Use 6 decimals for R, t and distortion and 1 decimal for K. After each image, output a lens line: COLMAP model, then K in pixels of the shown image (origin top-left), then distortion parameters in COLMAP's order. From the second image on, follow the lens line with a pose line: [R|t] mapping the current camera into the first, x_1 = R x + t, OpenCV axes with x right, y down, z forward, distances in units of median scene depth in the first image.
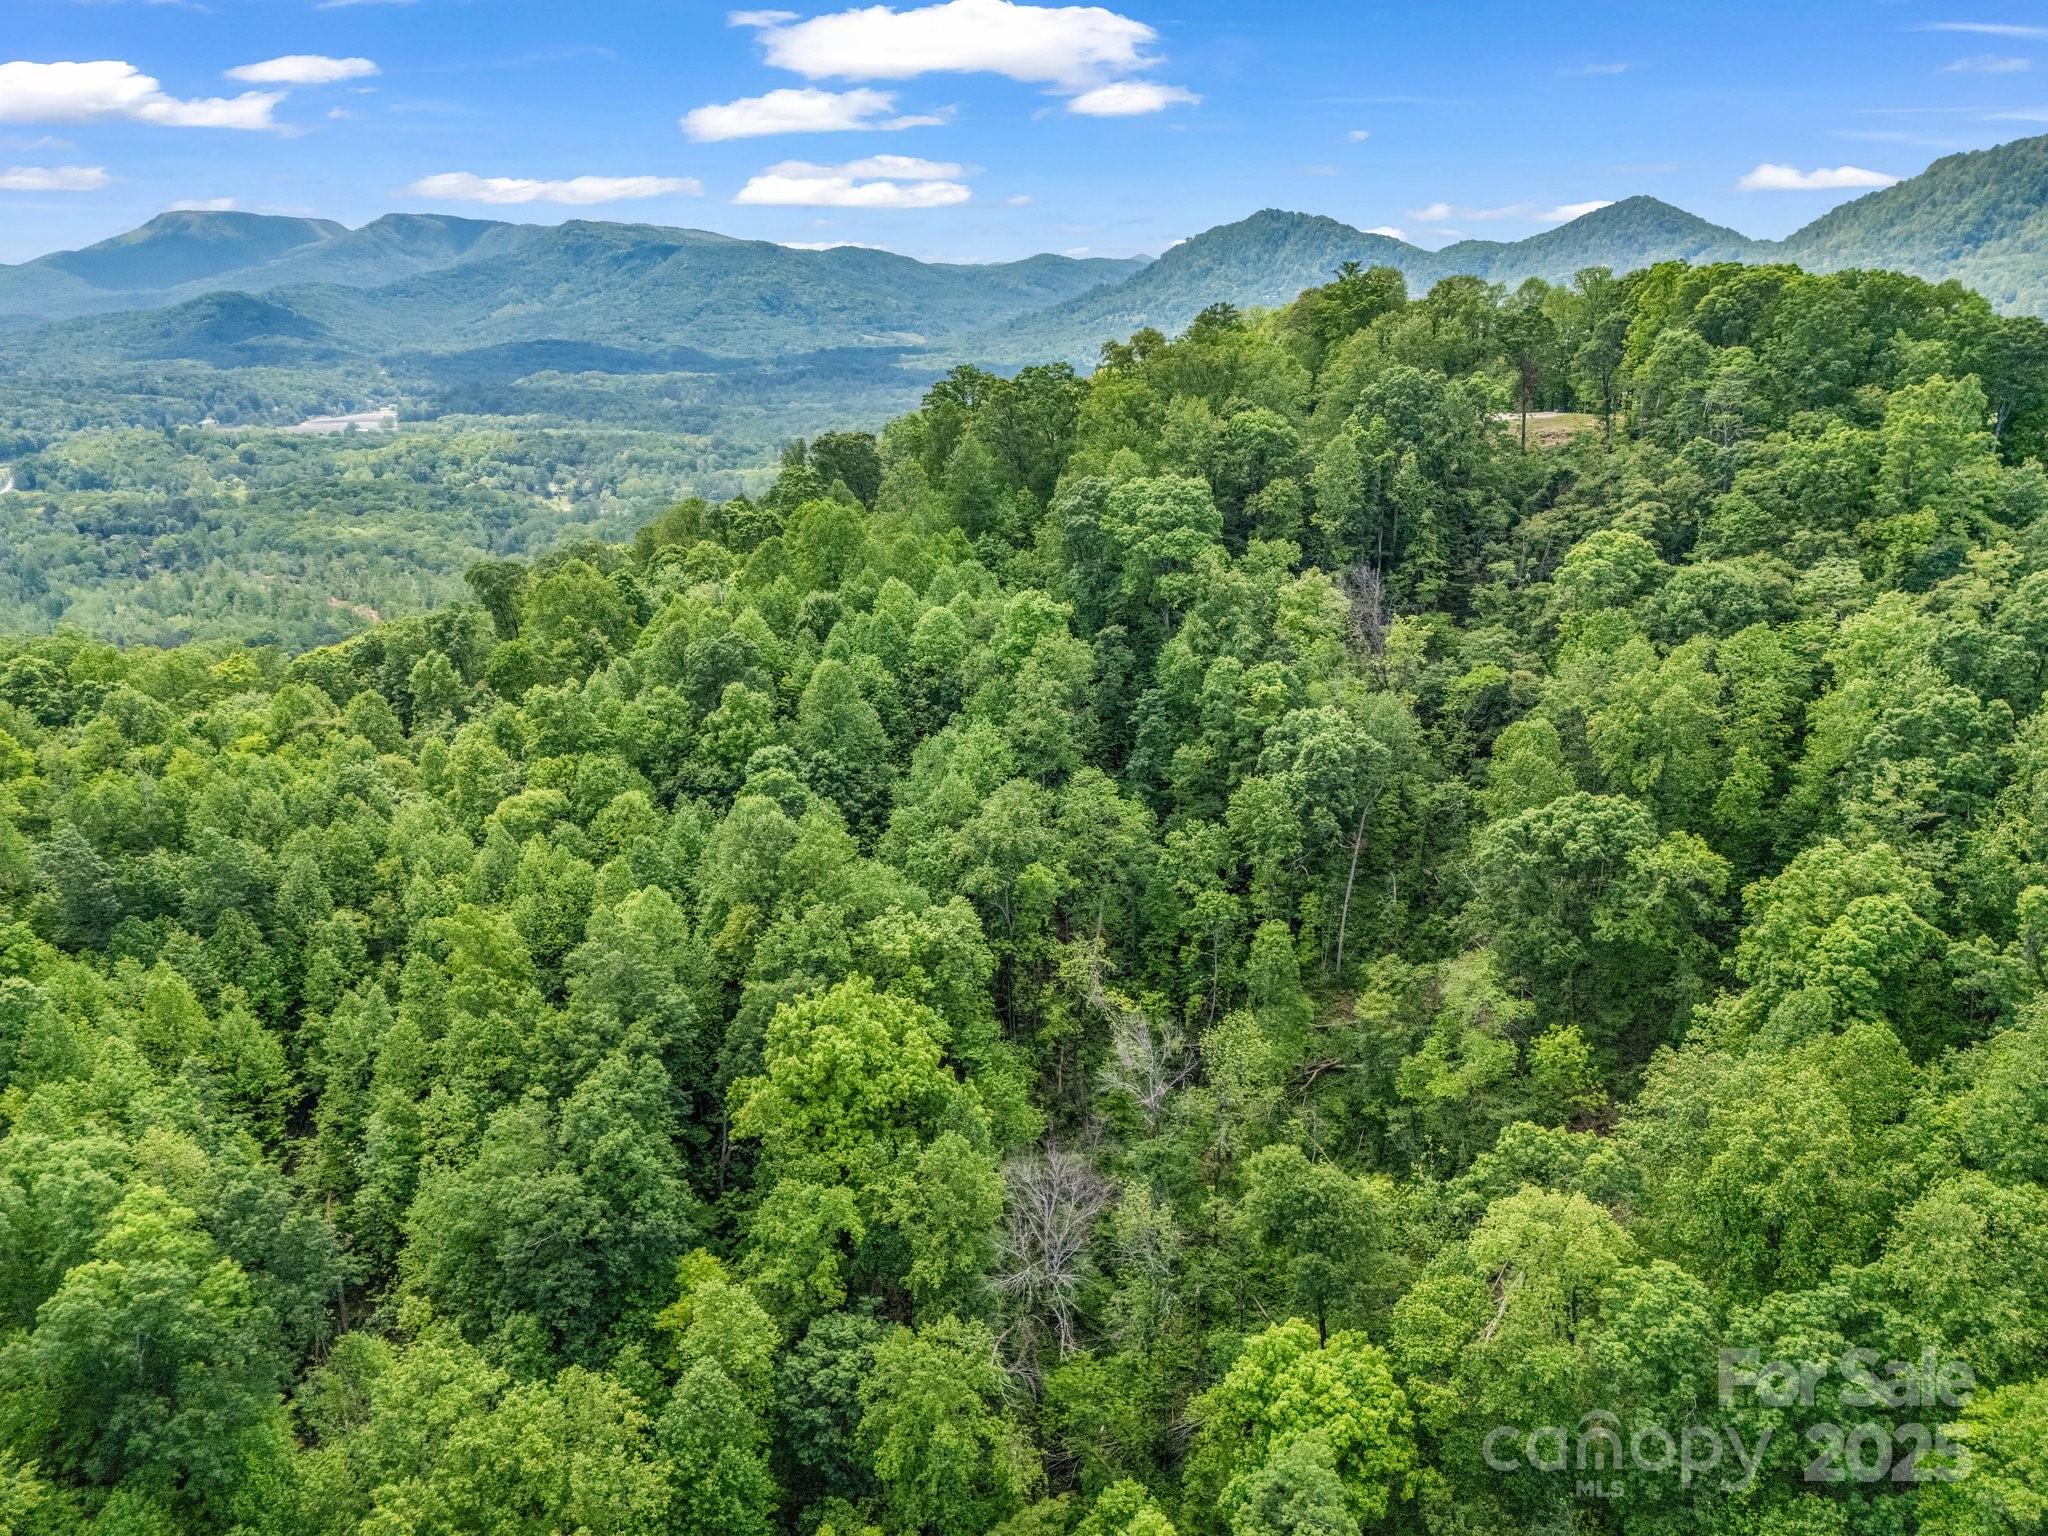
lens RADIAL K [[1530.0, 0, 1026.2], [0, 1530.0, 786.4], [0, 0, 1]] dist [0.039530, -0.002500]
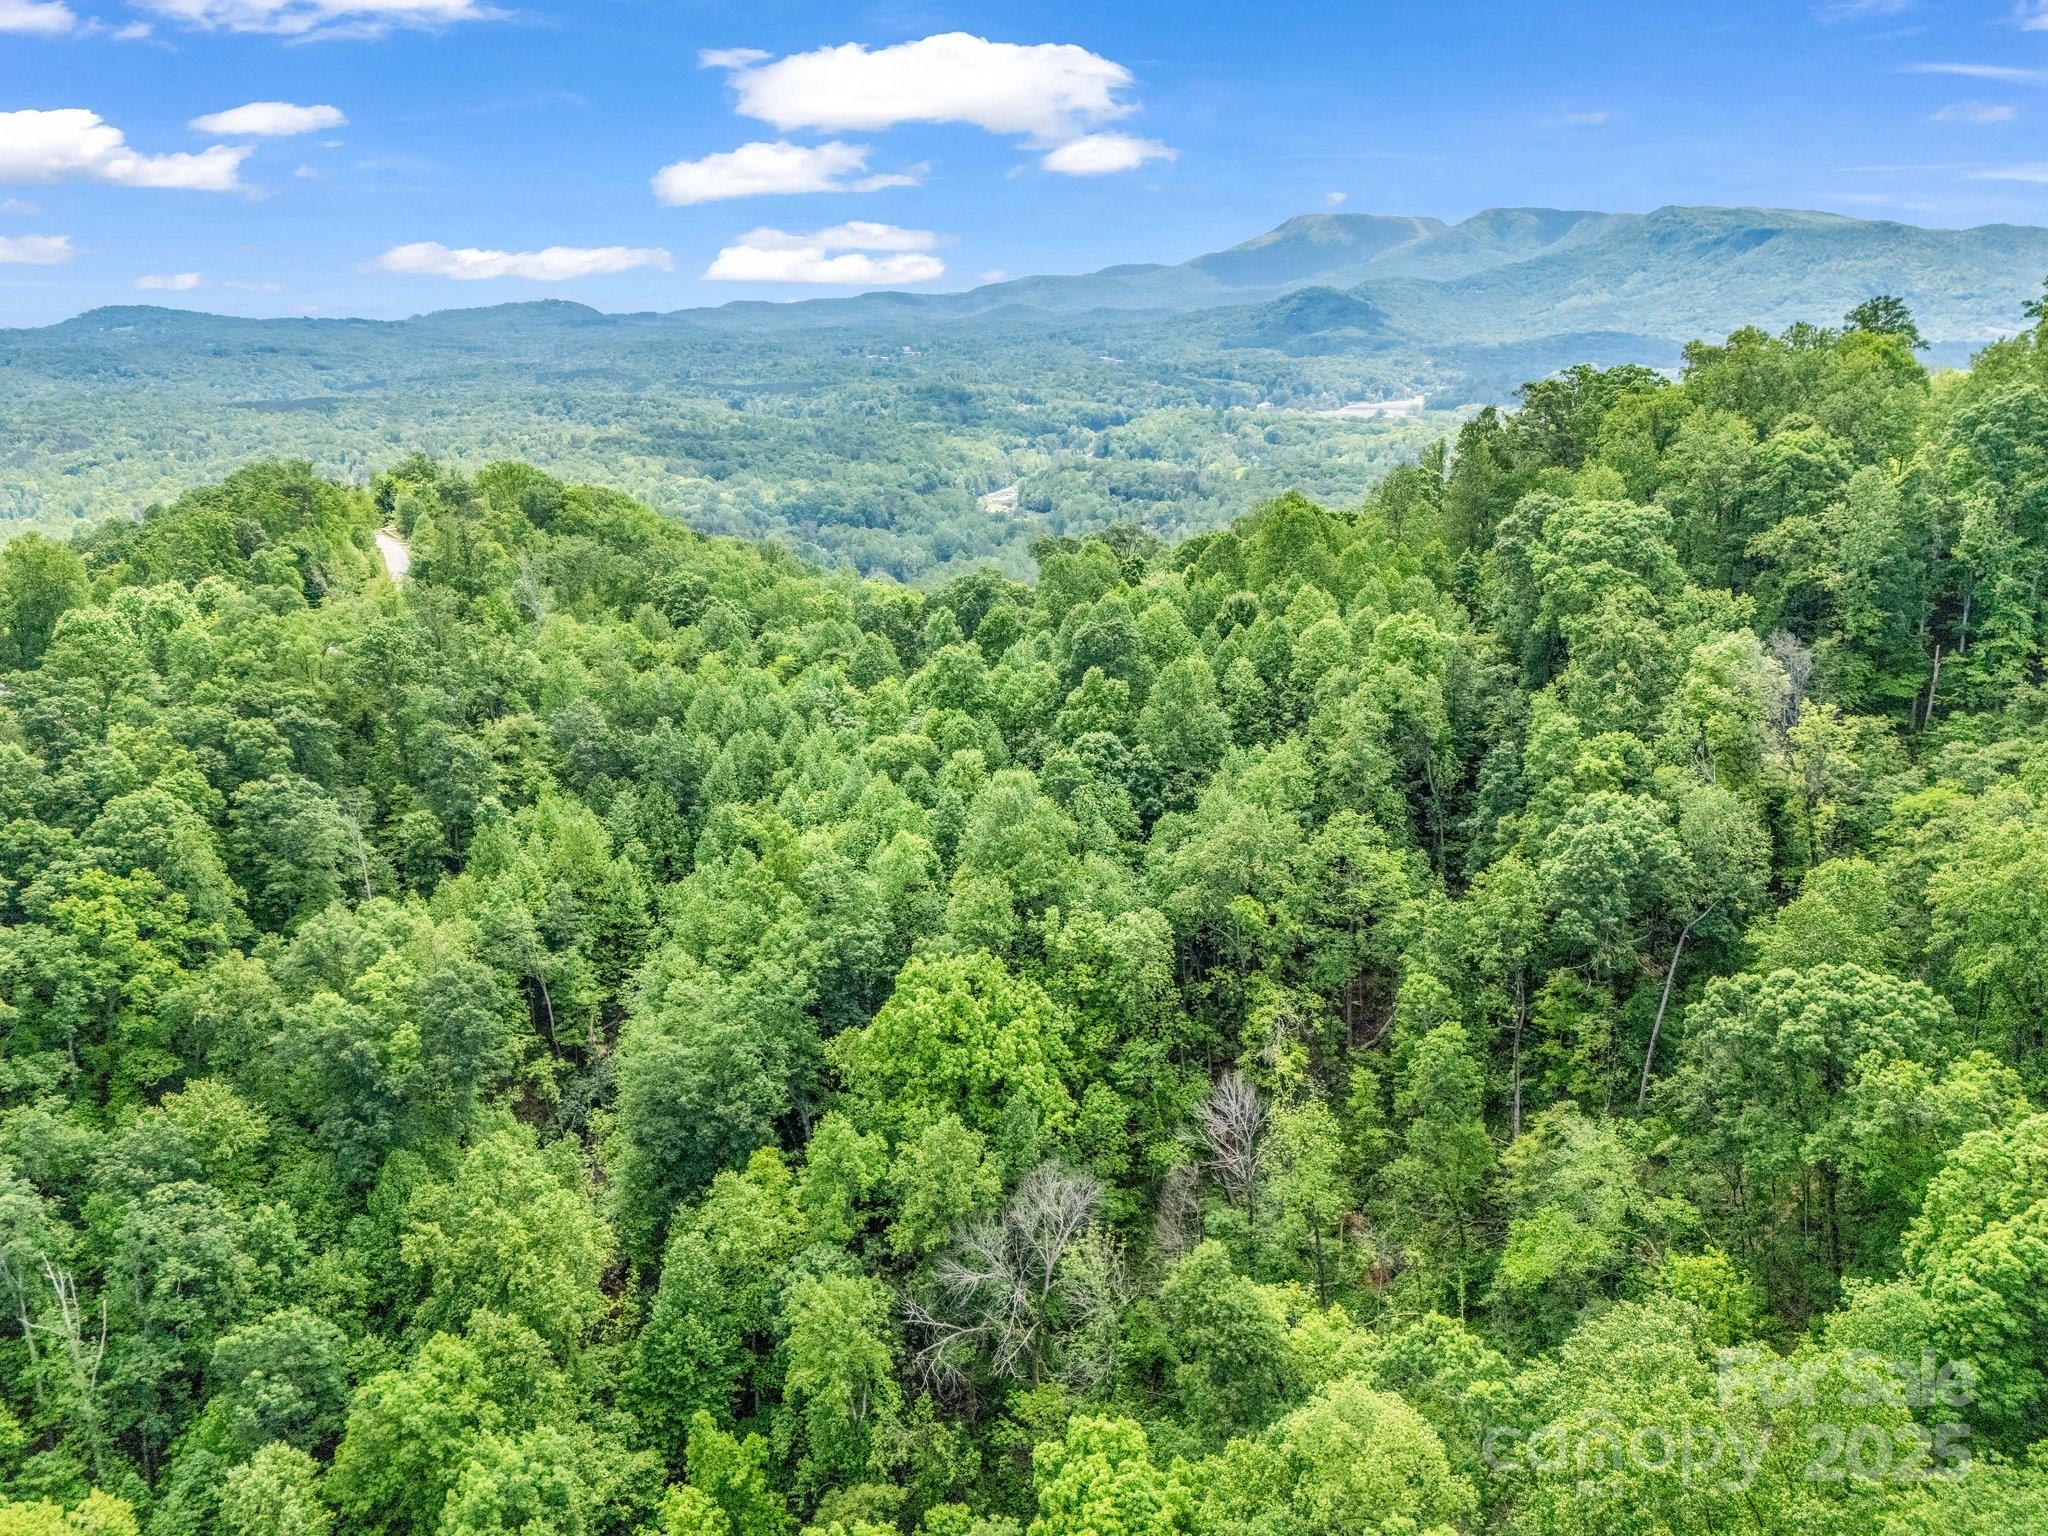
lens RADIAL K [[1530.0, 0, 1022.8], [0, 1530.0, 771.1], [0, 0, 1]] dist [0.074107, -0.066339]
pose [[0.795057, 0.180740, -0.578980, 0.433495], [-0.183598, 0.981502, 0.054278, -0.051037], [0.578080, 0.063145, 0.813533, 0.143699]]
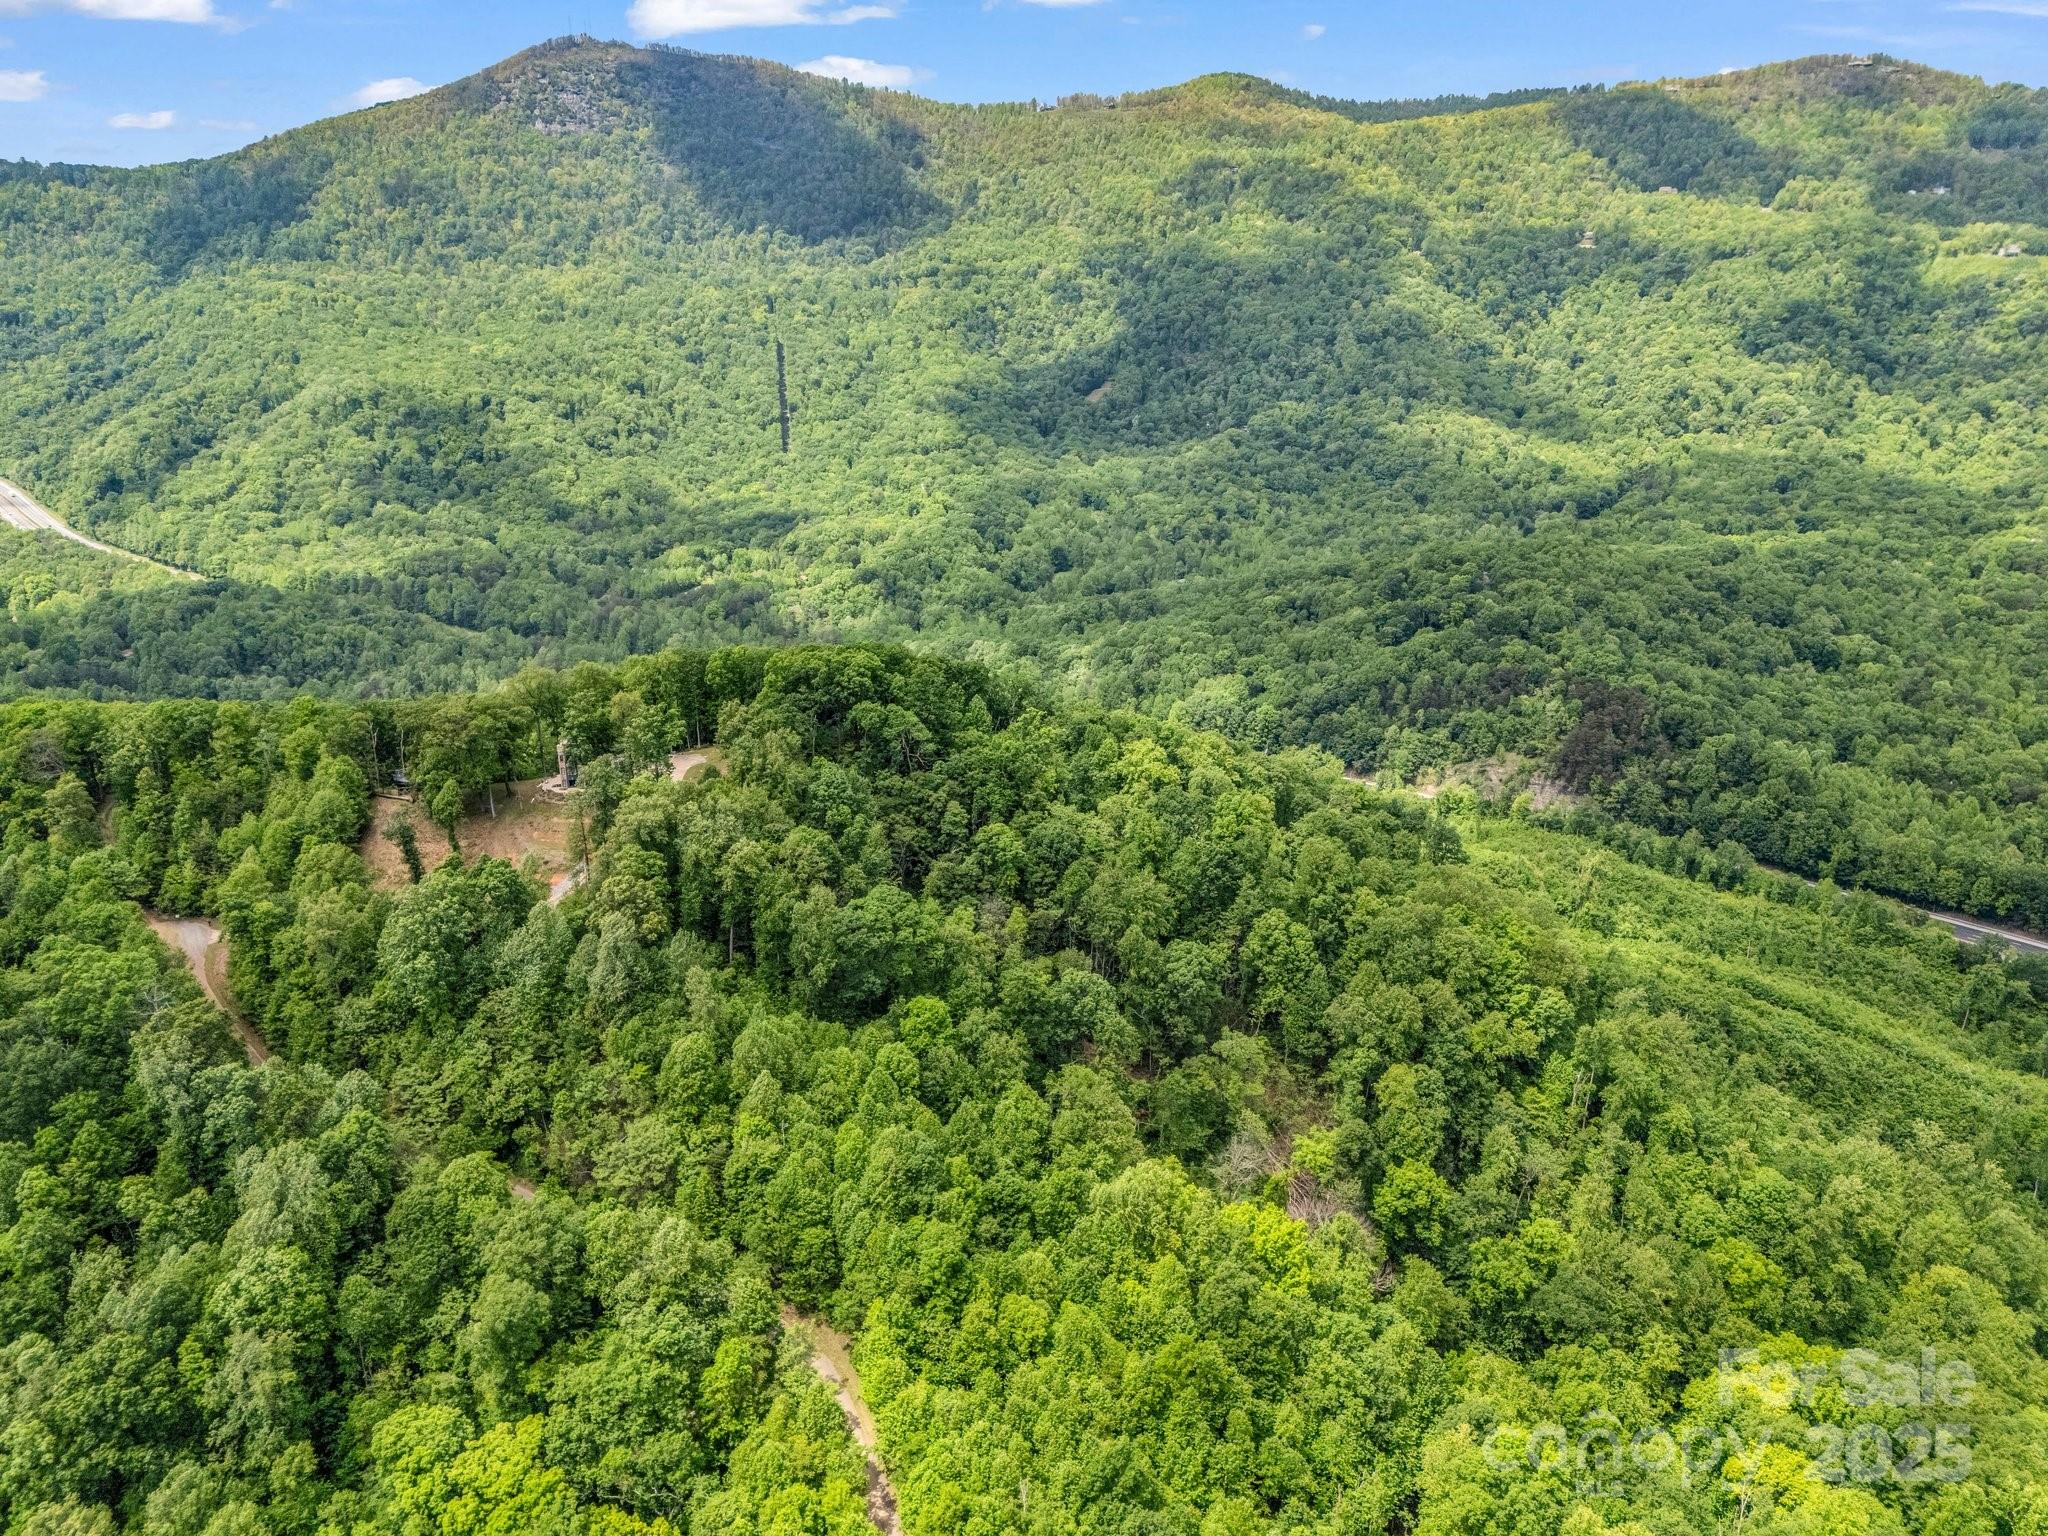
lens RADIAL K [[1530.0, 0, 1022.8], [0, 1530.0, 771.1], [0, 0, 1]] dist [0.074107, -0.066339]
pose [[0.124457, -0.310044, 0.942541, -1.495354], [0.307484, 0.915214, 0.260454, -0.787497], [-0.943379, 0.257400, 0.209238, 0.654562]]
